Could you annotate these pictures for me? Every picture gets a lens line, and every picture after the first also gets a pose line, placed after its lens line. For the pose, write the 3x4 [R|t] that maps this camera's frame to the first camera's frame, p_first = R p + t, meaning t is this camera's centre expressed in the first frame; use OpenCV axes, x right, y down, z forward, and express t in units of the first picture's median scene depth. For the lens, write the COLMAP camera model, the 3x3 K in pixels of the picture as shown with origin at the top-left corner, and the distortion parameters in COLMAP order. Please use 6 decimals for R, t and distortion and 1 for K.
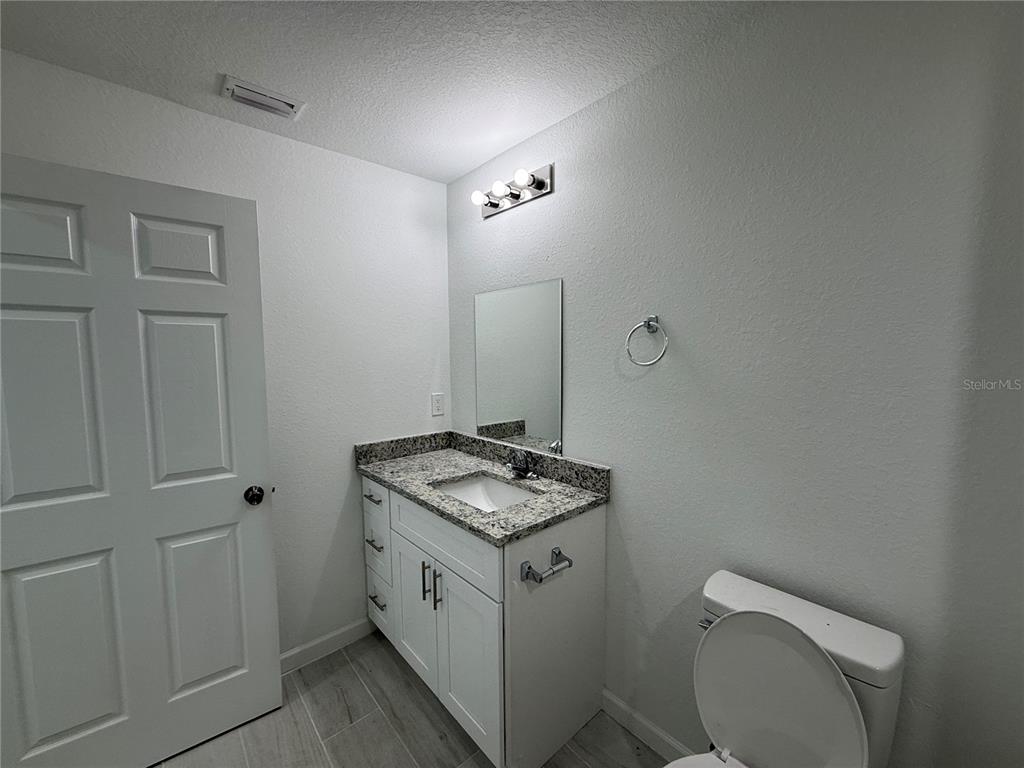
lens RADIAL K [[405.1, 0, 510.9], [0, 405.1, 389.7], [0, 0, 1]] dist [-0.003876, 0.001031]
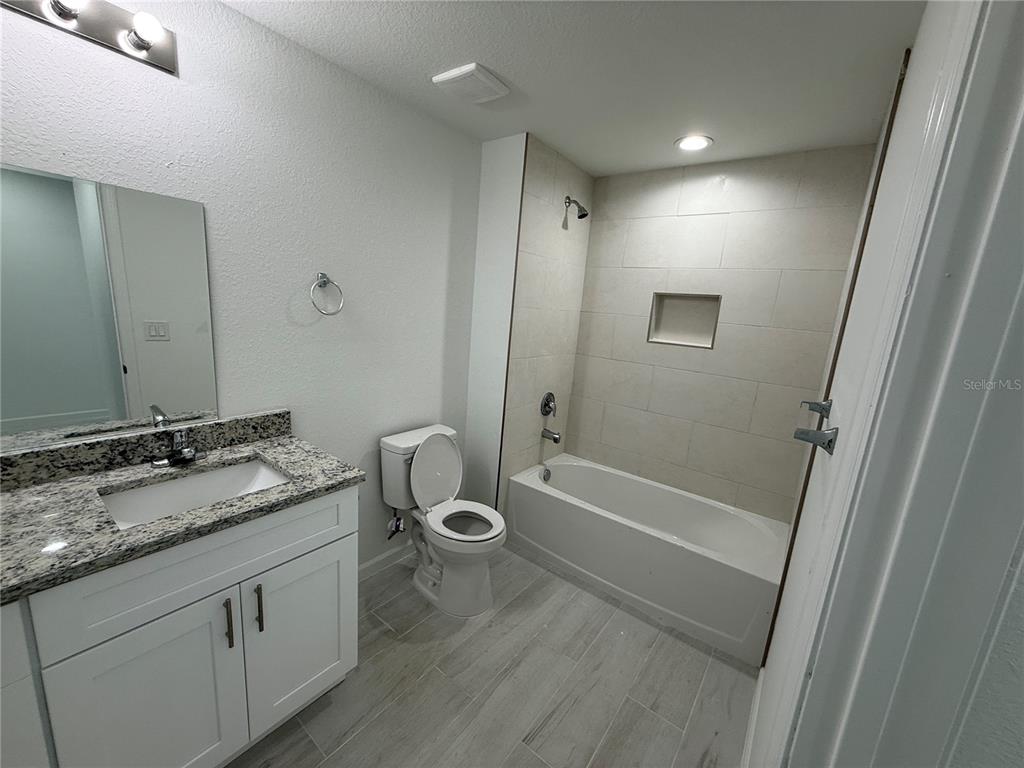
lens RADIAL K [[405.1, 0, 512.4], [0, 405.1, 385.3], [0, 0, 1]] dist [-0.003876, 0.001031]
pose [[-0.177558, -0.206909, 0.962113, -0.833314], [0.011569, 0.977141, 0.212276, -0.086755], [-0.984042, 0.048822, -0.171106, 0.544958]]
